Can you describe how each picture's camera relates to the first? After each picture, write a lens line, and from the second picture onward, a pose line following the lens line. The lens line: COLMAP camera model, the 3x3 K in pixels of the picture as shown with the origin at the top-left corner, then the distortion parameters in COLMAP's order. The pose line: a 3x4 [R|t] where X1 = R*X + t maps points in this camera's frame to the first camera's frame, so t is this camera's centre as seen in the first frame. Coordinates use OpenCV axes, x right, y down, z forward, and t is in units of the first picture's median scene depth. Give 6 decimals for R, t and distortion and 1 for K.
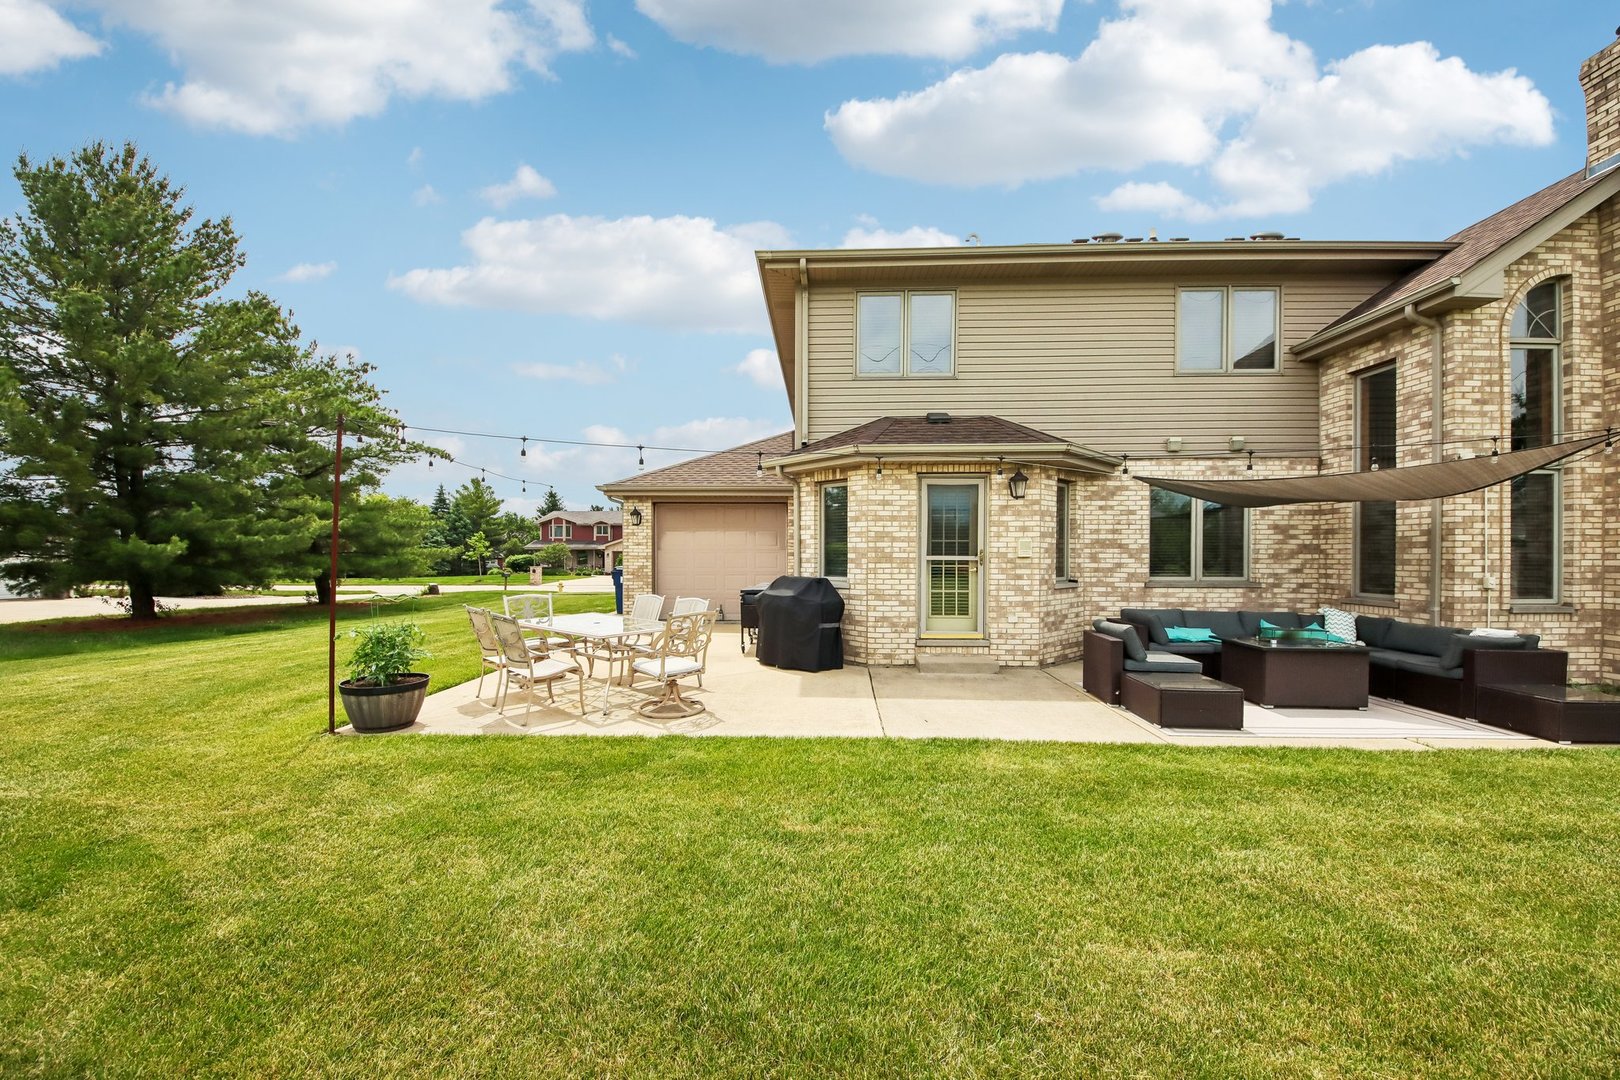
lens RADIAL K [[607.3, 0, 804.7], [0, 607.3, 549.2], [0, 0, 1]] dist [0.039436, -0.022974]
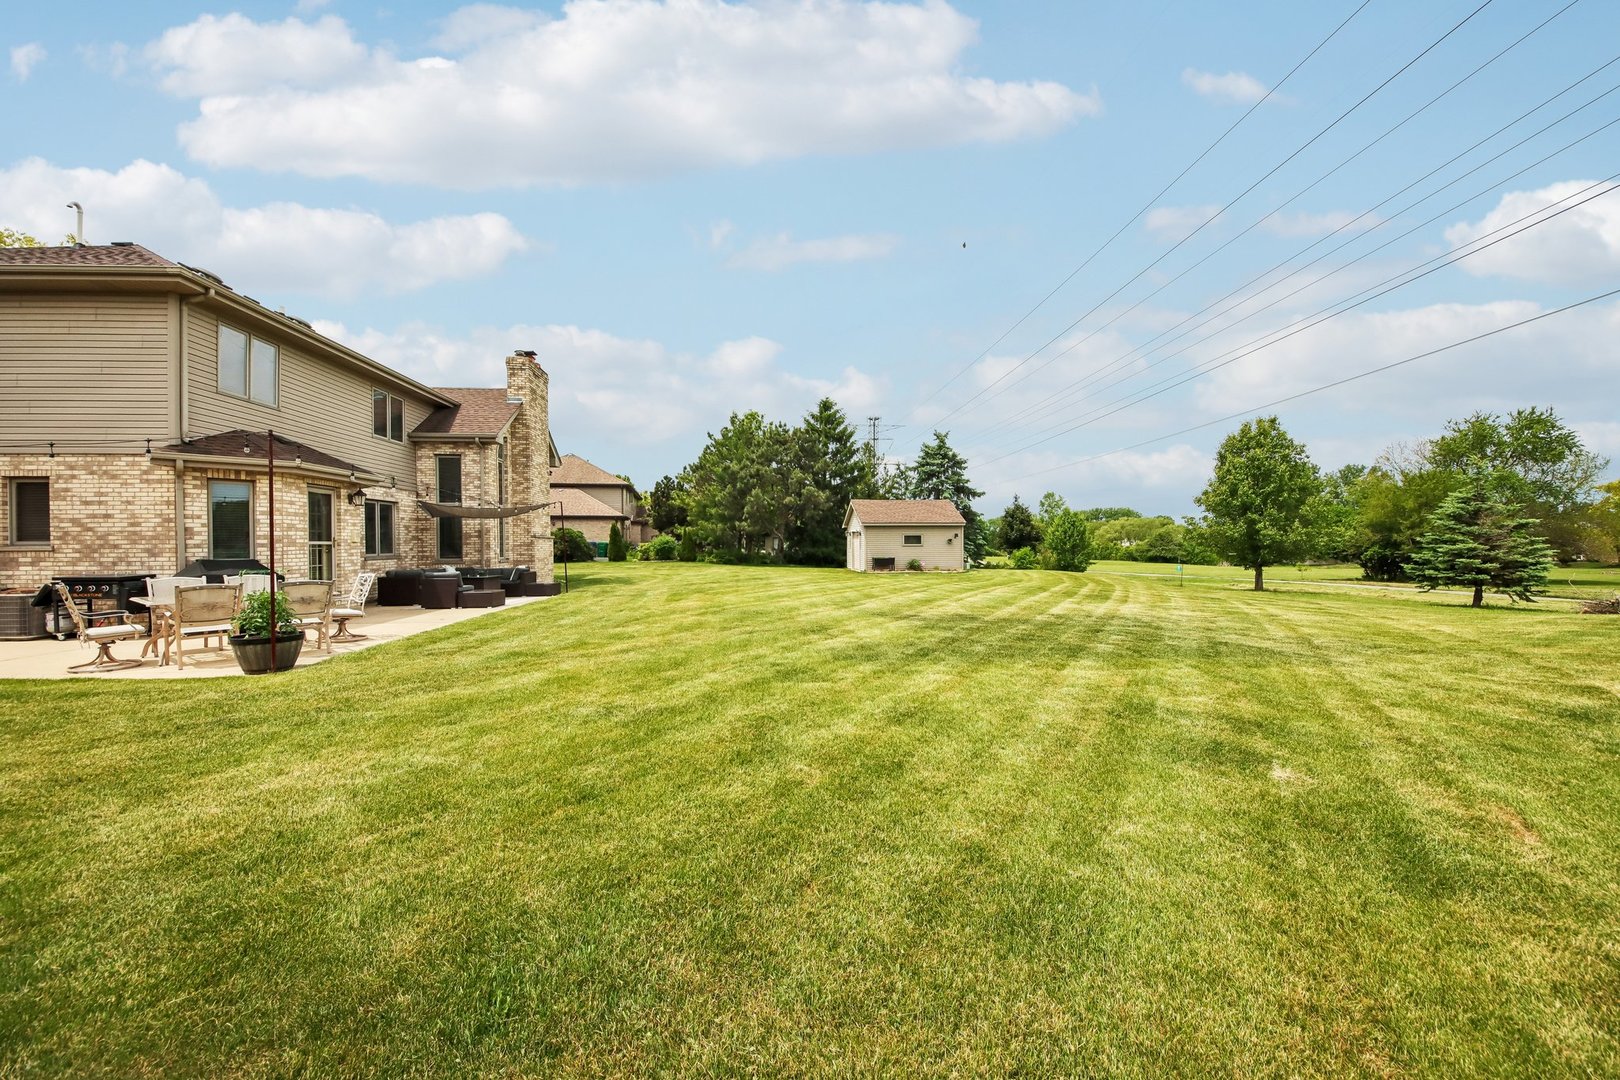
lens RADIAL K [[607.3, 0, 804.7], [0, 607.3, 549.2], [0, 0, 1]] dist [0.039436, -0.022974]
pose [[-0.129142, -0.012420, 0.991548, -1.288626], [0.000349, 0.999921, 0.012570, 0.010745], [-0.991626, 0.001969, -0.129127, 0.025395]]
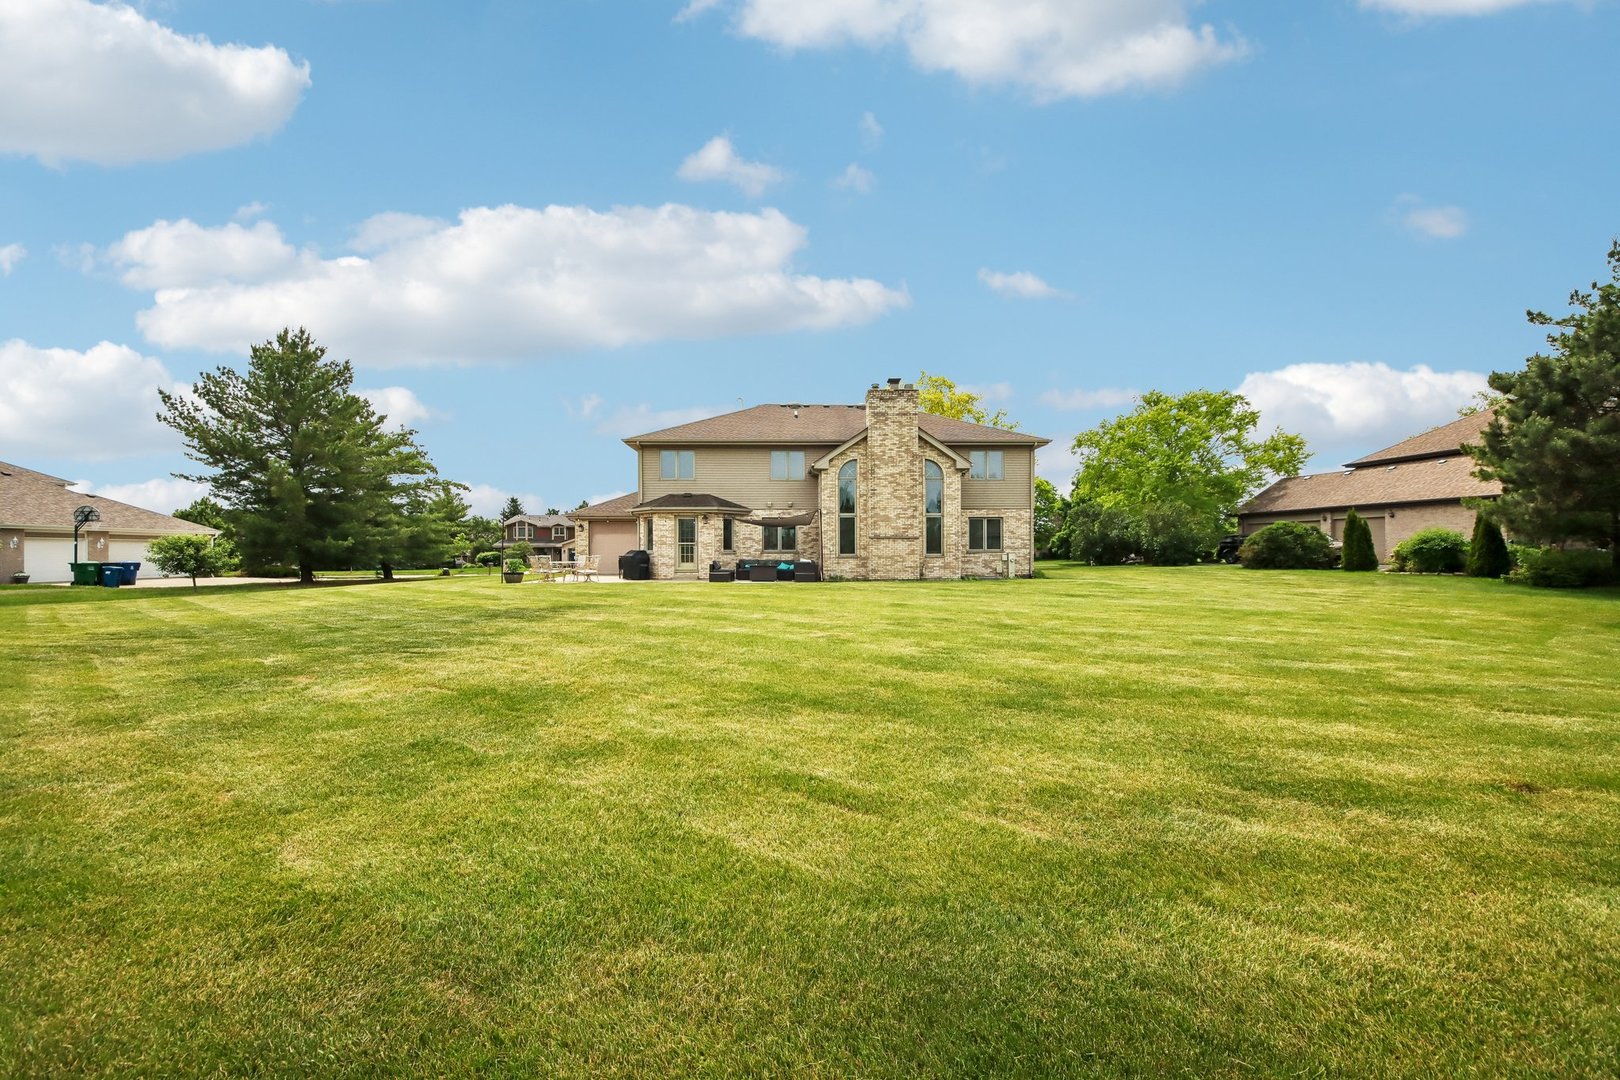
lens RADIAL K [[607.3, 0, 804.7], [0, 607.3, 549.2], [0, 0, 1]] dist [0.039436, -0.022974]
pose [[0.997767, -0.004689, 0.066625, 0.582063], [0.004611, 0.999988, 0.001327, 0.039591], [-0.066631, -0.001017, 0.997777, -1.913097]]
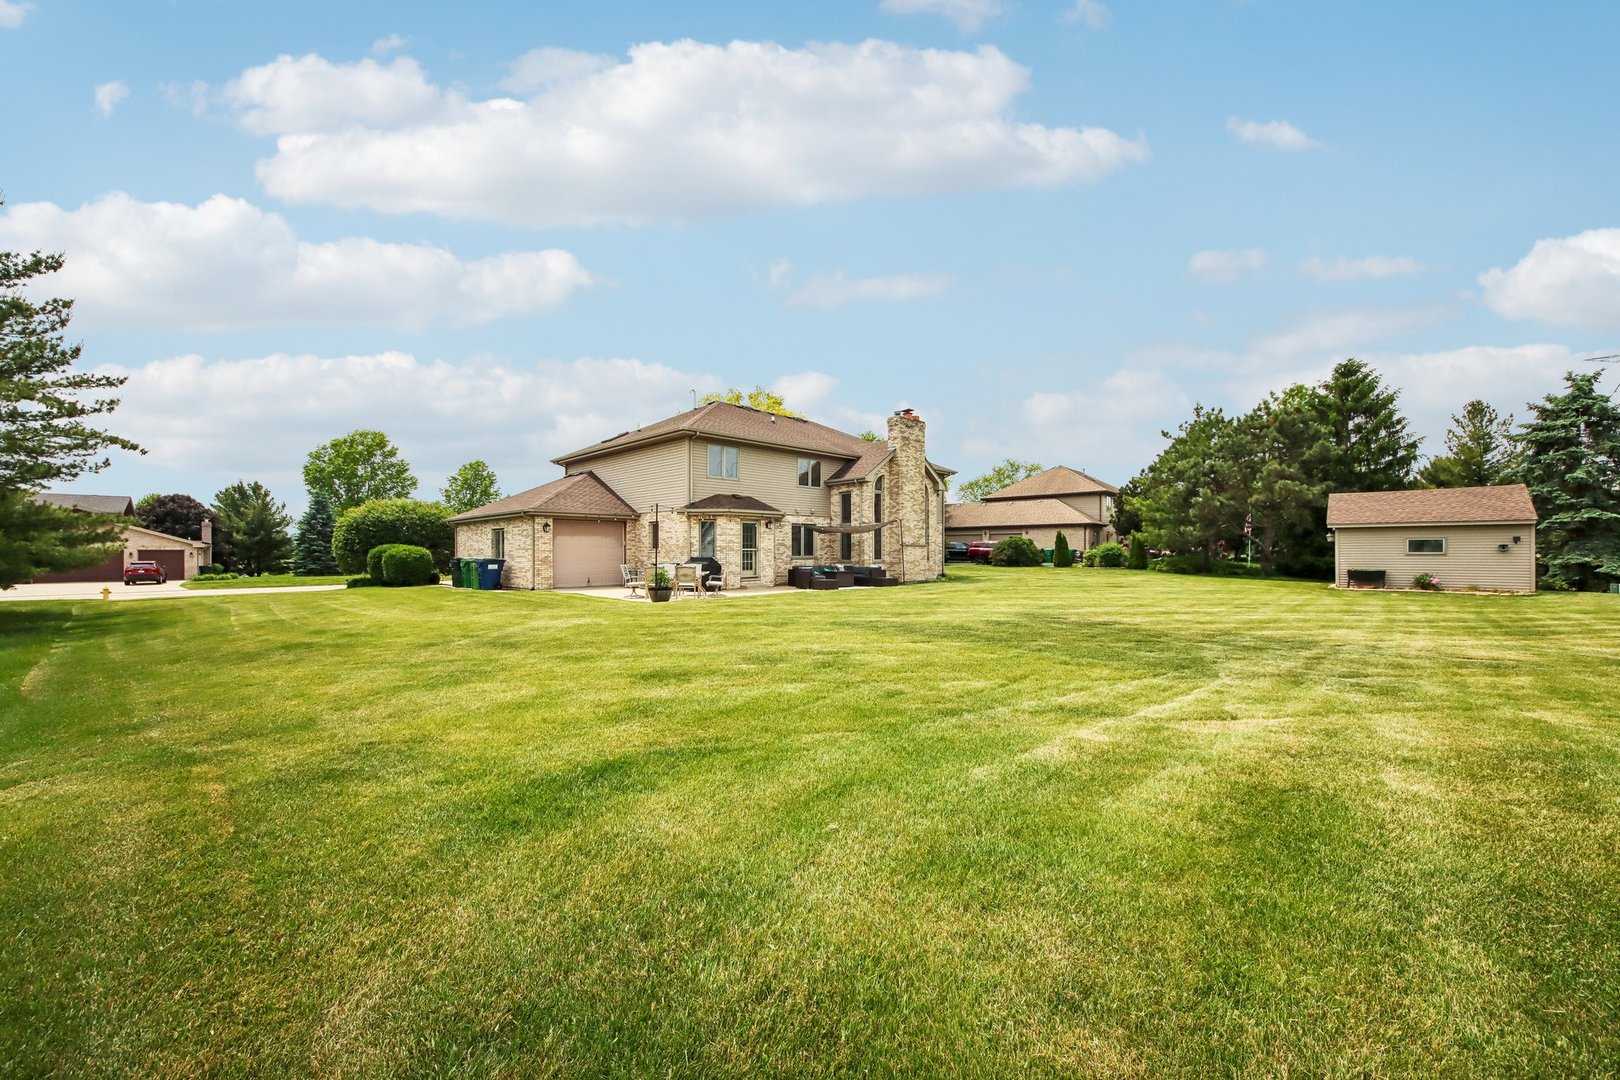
lens RADIAL K [[607.3, 0, 804.7], [0, 607.3, 549.2], [0, 0, 1]] dist [0.039436, -0.022974]
pose [[0.694272, -0.000772, 0.719712, -1.471047], [0.000384, 1.000000, 0.000701, 0.010594], [-0.719712, -0.000210, 0.694272, -1.038349]]
